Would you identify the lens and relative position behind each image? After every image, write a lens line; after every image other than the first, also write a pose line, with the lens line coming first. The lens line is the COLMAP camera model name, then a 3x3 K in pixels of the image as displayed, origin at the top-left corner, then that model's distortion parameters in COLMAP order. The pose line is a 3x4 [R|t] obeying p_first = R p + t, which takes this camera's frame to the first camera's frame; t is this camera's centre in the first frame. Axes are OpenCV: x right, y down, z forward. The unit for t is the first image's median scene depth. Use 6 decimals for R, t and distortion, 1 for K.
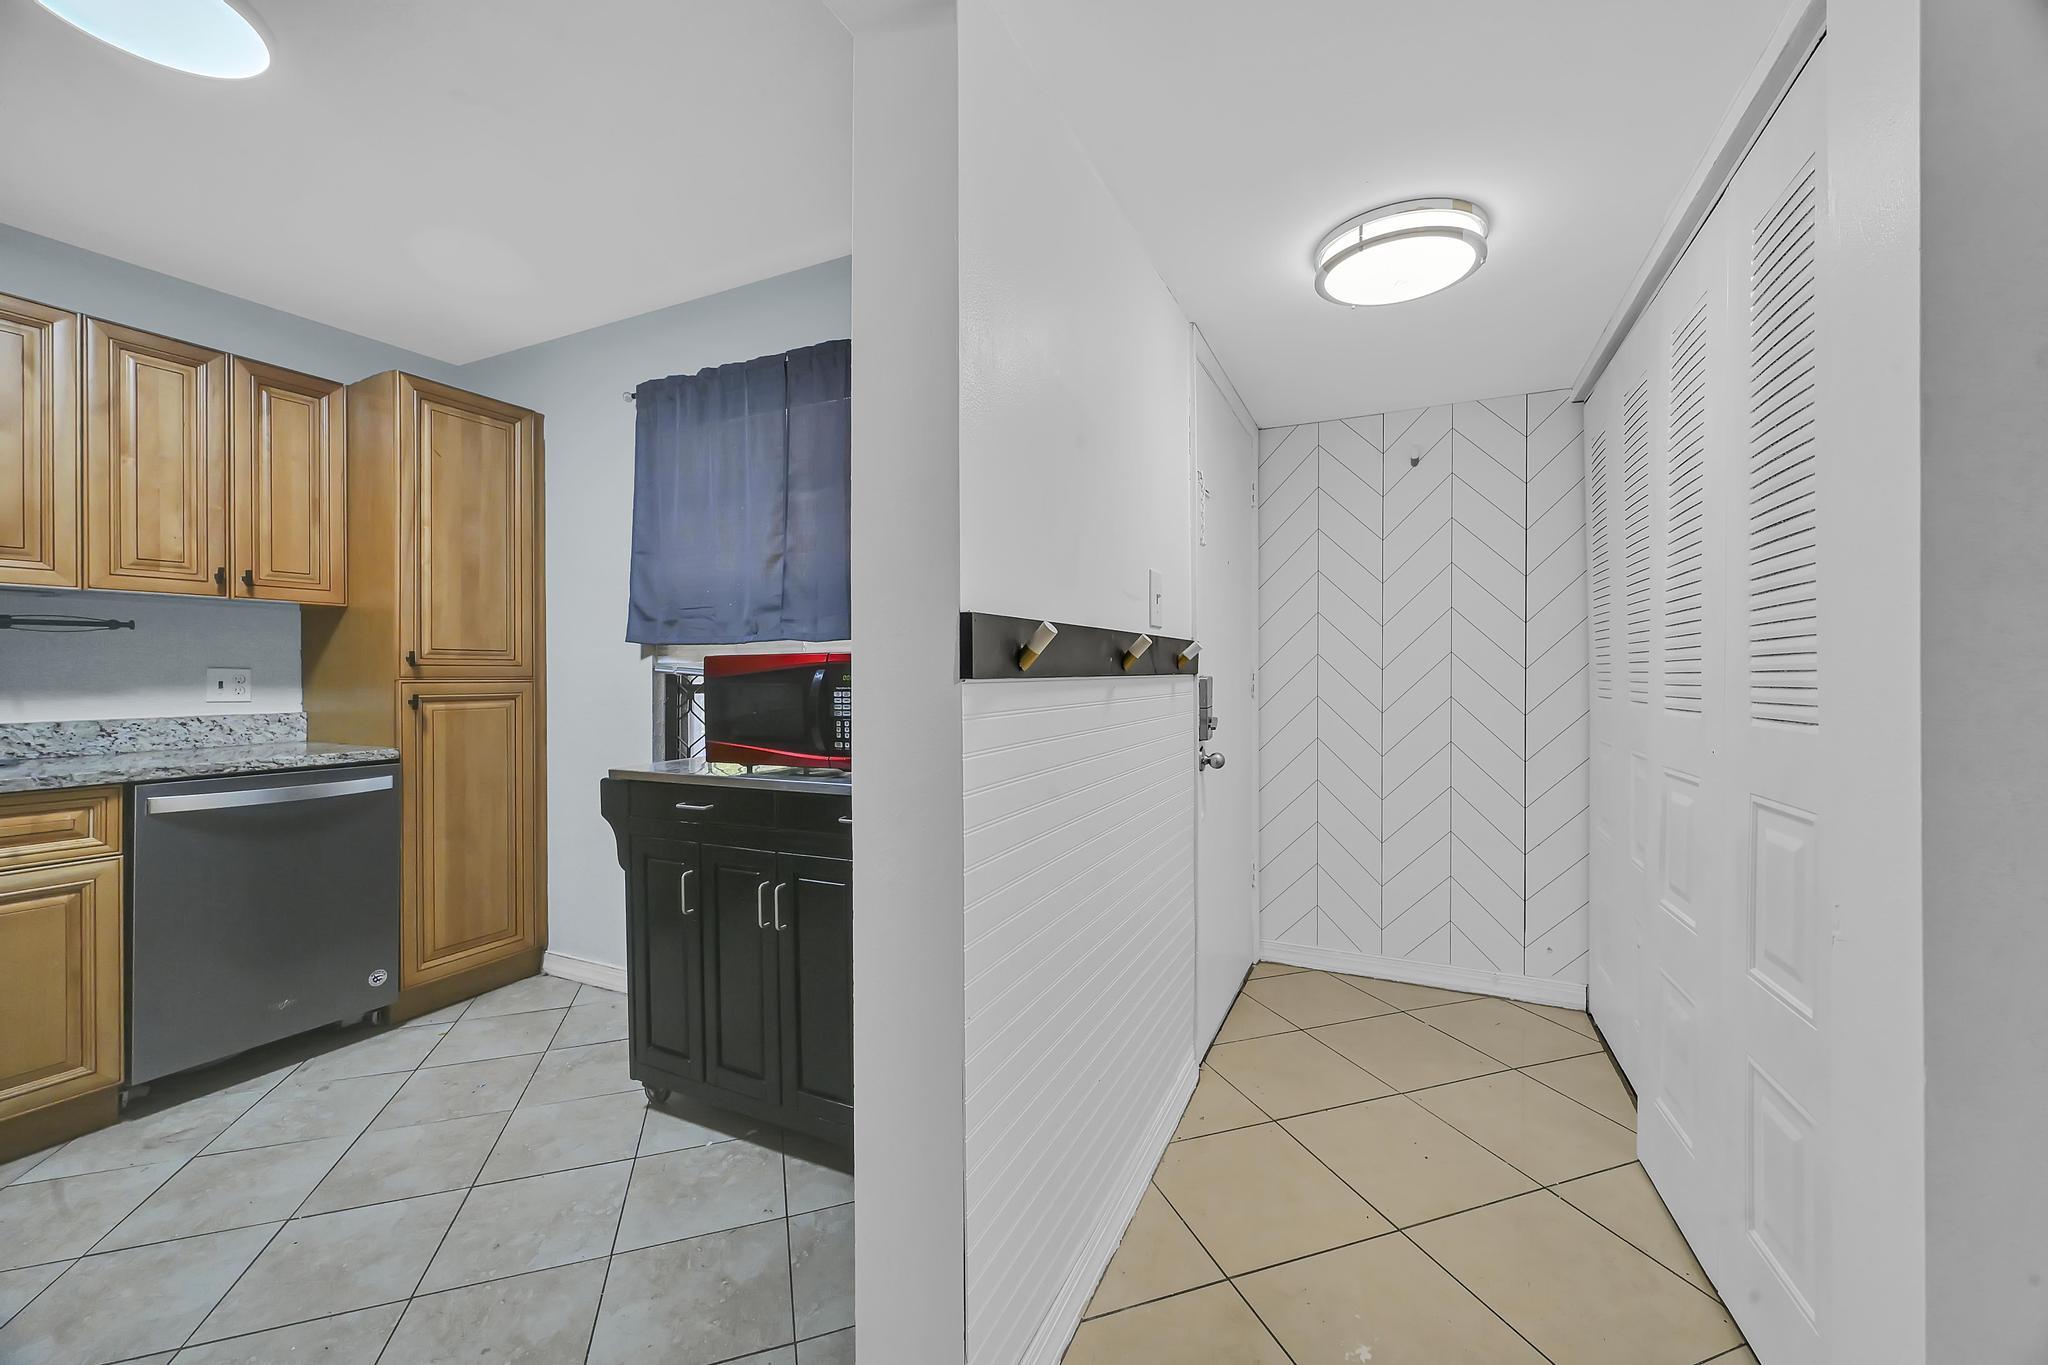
lens RADIAL K [[801.7, 0, 1017.5], [0, 801.7, 677.8], [0, 0, 1]] dist [-0.001269, -0.000330]
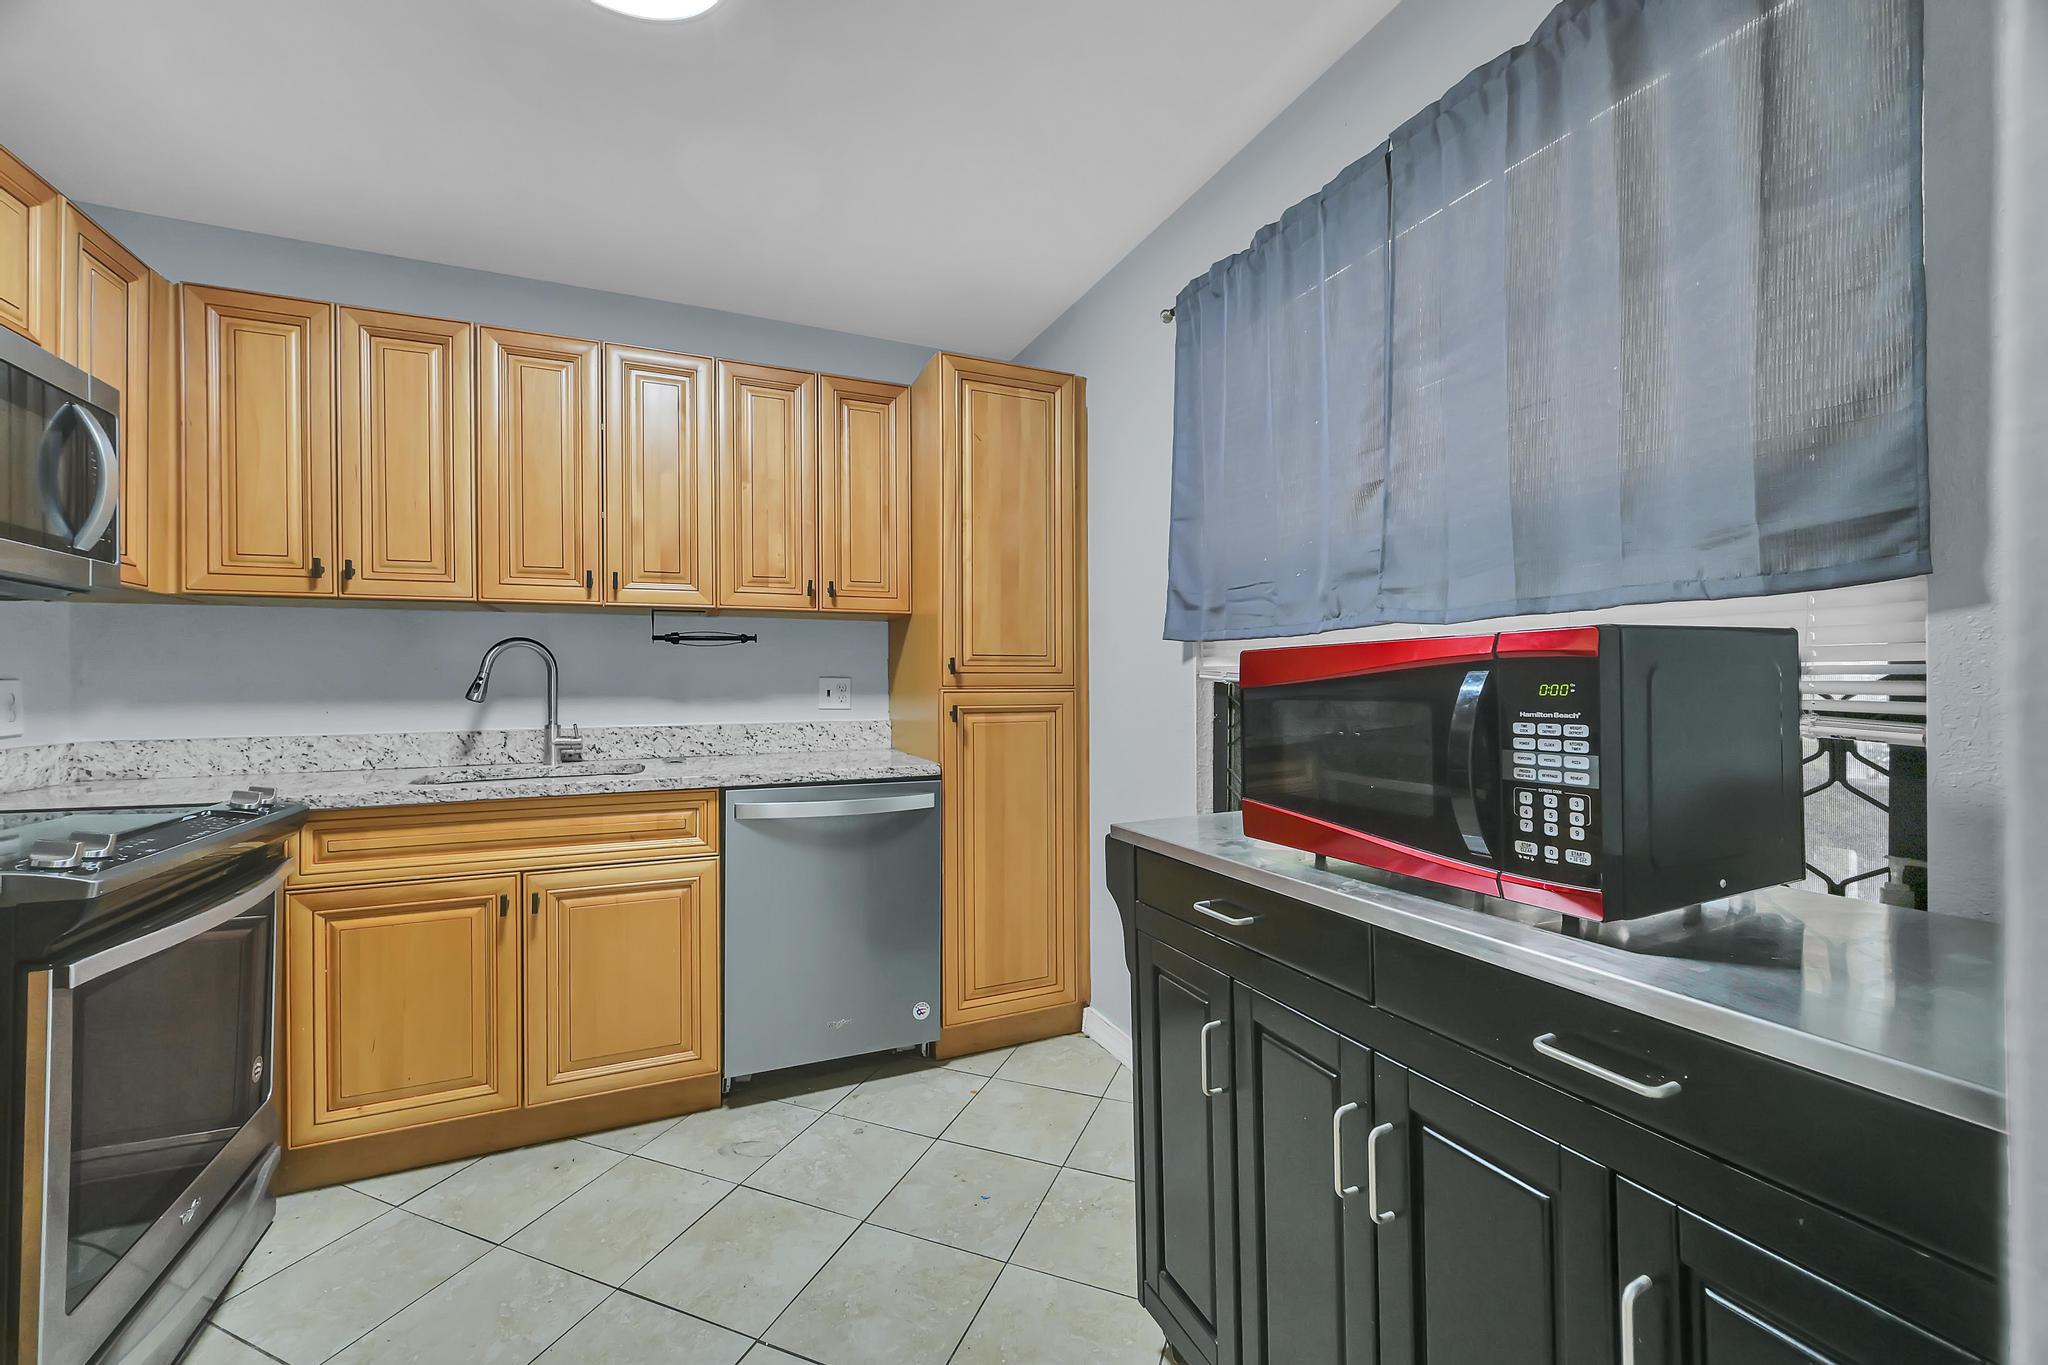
lens RADIAL K [[801.7, 0, 1018.4], [0, 801.7, 684.3], [0, 0, 1]] dist [-0.001269, -0.000330]
pose [[0.759634, -0.000846, -0.650351, -0.111402], [-0.000266, 0.999999, -0.001611, -0.001462], [0.650351, 0.001397, 0.759633, 0.370537]]
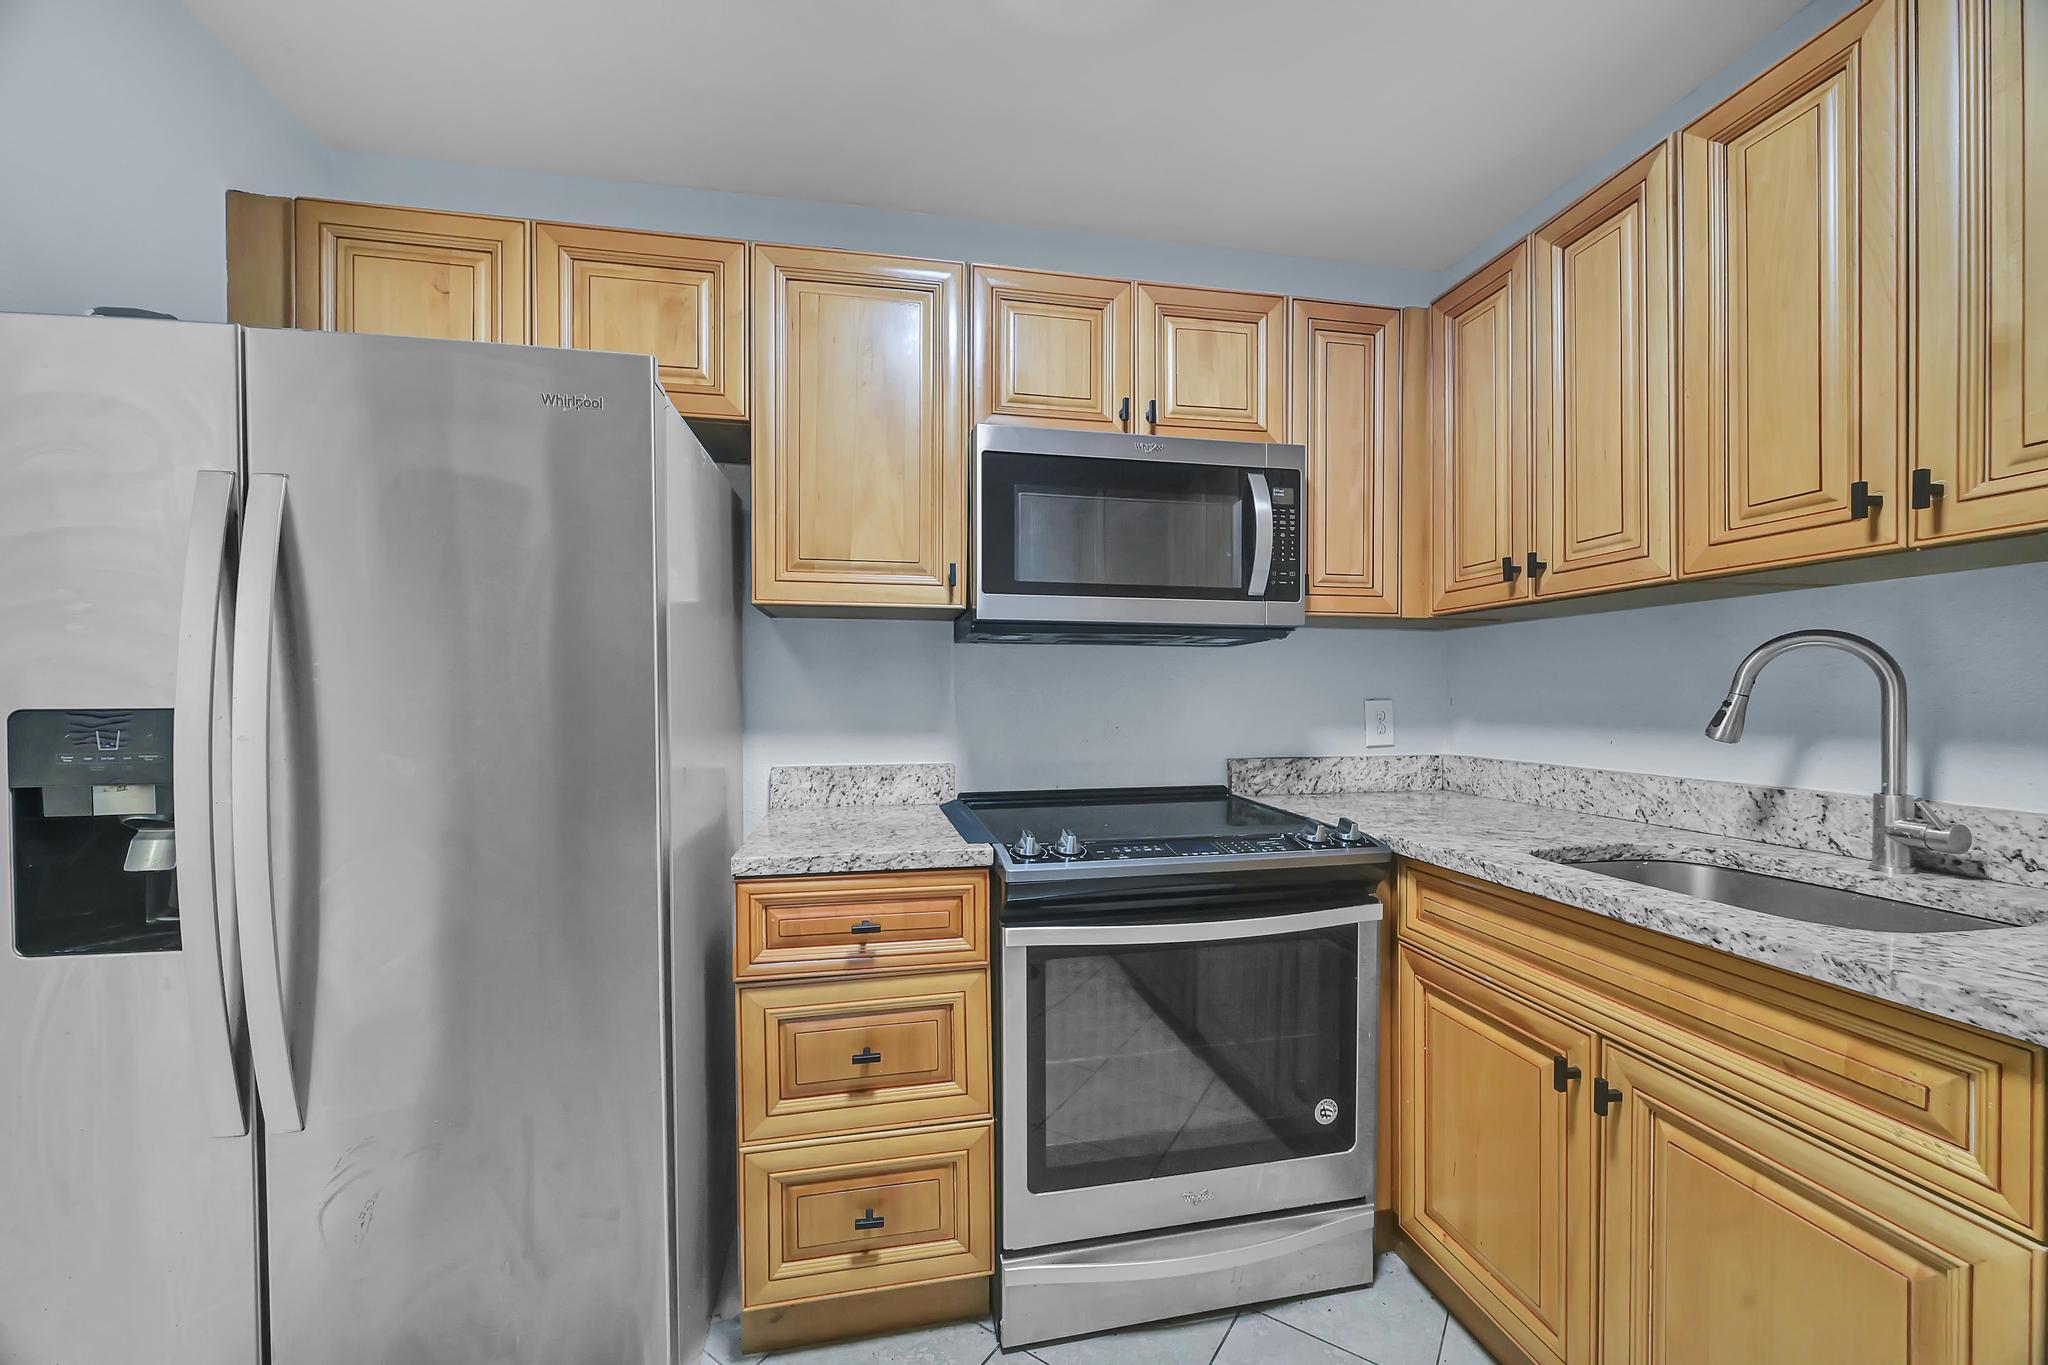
lens RADIAL K [[801.7, 0, 1022.1], [0, 801.7, 702.7], [0, 0, 1]] dist [-0.001269, -0.000330]
pose [[-0.804367, 0.012793, -0.593995, -0.445724], [0.002224, 0.999826, 0.018522, -0.021221], [0.594128, 0.013578, -0.804256, 0.821272]]
